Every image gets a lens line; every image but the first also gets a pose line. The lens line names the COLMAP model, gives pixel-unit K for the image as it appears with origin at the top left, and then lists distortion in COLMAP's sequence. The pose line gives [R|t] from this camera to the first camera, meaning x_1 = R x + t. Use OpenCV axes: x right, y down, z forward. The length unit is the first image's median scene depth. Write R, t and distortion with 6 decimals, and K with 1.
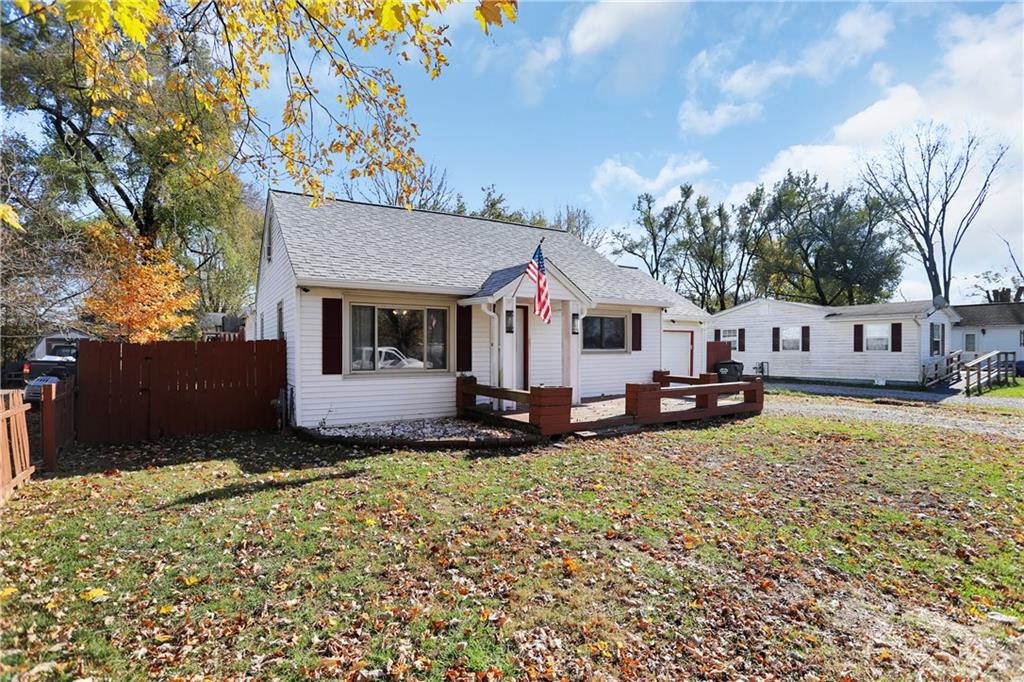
lens RADIAL K [[511.5, 0, 512.0], [0, 511.5, 341.0], [0, 0, 1]] dist [-0.073917, 0.028108]
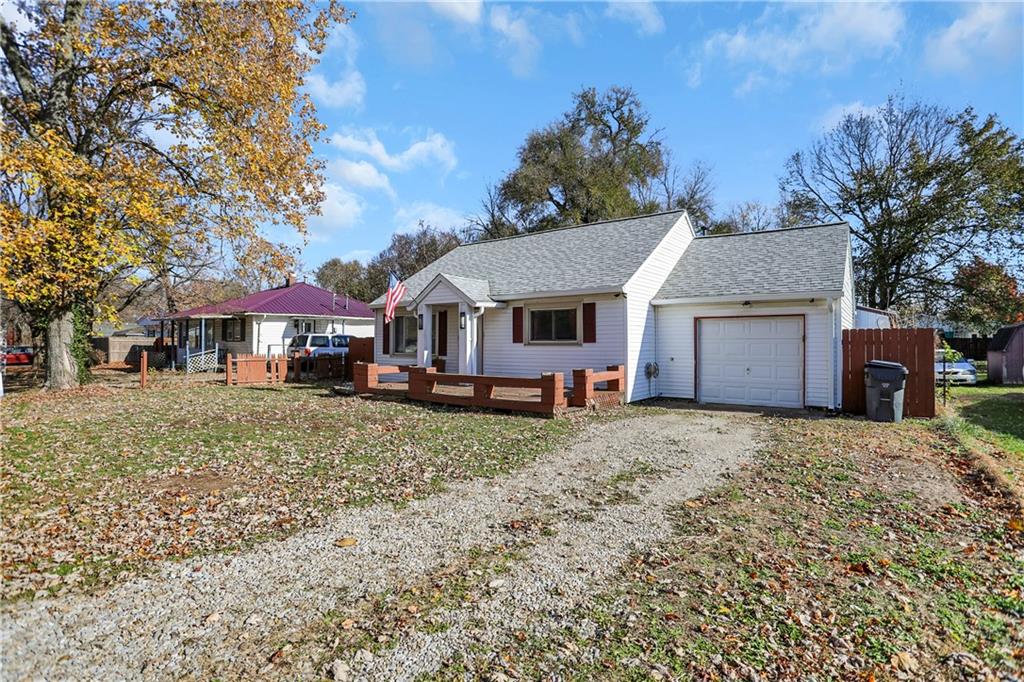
lens RADIAL K [[511.5, 0, 512.0], [0, 511.5, 341.0], [0, 0, 1]] dist [-0.073917, 0.028108]
pose [[0.314064, -0.001549, -0.949401, 1.099103], [0.006646, 0.999978, 0.000567, 0.014436], [0.949379, -0.006488, 0.314067, 0.574149]]
